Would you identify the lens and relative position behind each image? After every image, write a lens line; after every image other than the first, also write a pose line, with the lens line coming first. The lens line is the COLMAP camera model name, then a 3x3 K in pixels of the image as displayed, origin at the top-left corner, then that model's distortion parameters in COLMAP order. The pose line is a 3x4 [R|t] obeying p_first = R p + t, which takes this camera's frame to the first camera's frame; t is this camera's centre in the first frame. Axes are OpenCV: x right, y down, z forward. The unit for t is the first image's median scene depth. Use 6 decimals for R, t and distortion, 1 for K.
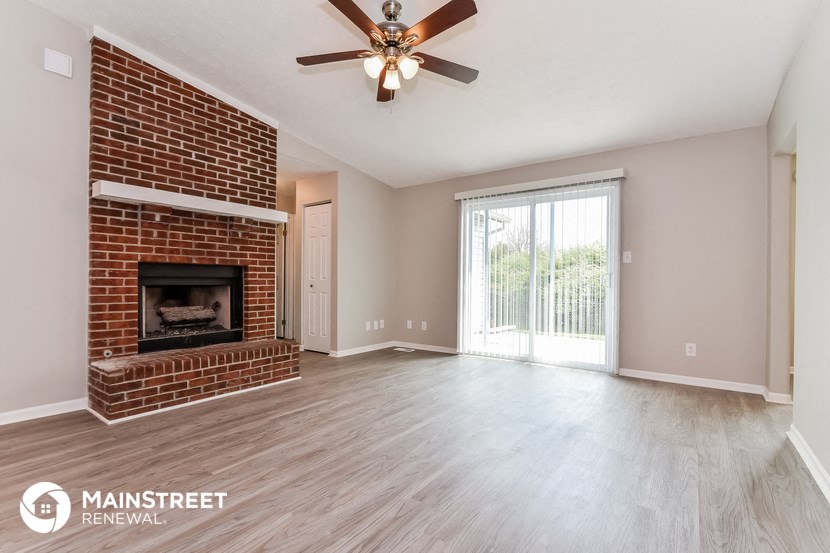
lens RADIAL K [[379.5, 0, 413.5], [0, 379.5, 281.6], [0, 0, 1]] dist [-0.010454, 0.000358]
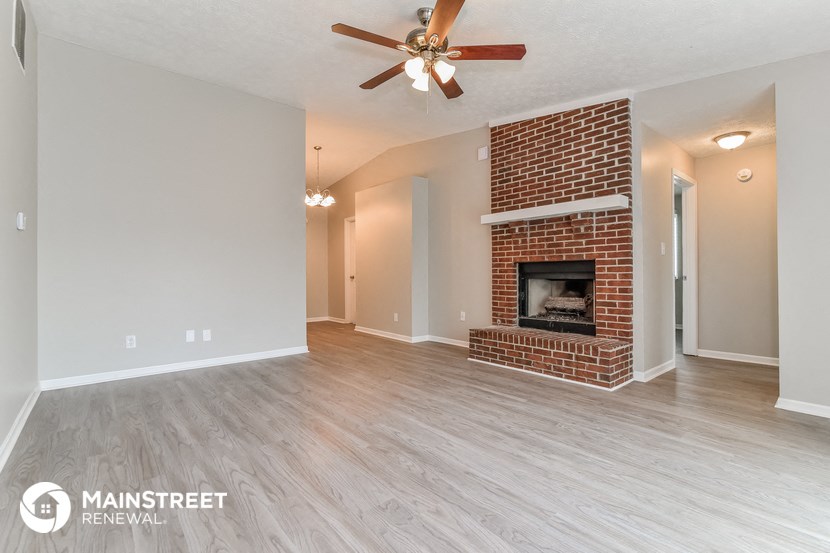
lens RADIAL K [[379.5, 0, 416.0], [0, 379.5, 275.3], [0, 0, 1]] dist [-0.010454, 0.000358]
pose [[-0.226854, -0.006971, -0.973904, 0.723432], [0.000321, 0.999974, -0.007232, 0.006846], [0.973929, -0.001954, -0.226846, 0.908314]]
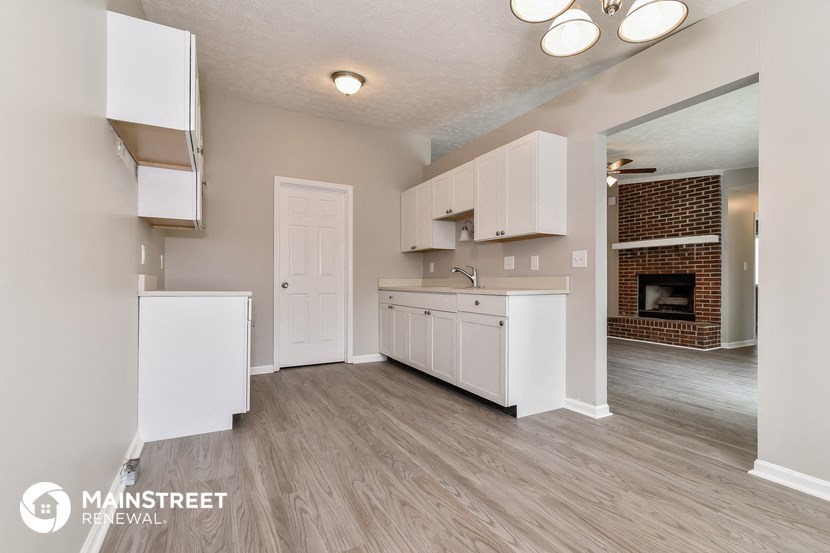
lens RADIAL K [[379.5, 0, 408.8], [0, 379.5, 284.2], [0, 0, 1]] dist [-0.010454, 0.000358]
pose [[-0.428875, -0.002791, -0.903359, 1.734481], [-0.007187, 0.999974, 0.000323, 0.012853], [0.903335, 0.006630, -0.428884, 0.706363]]
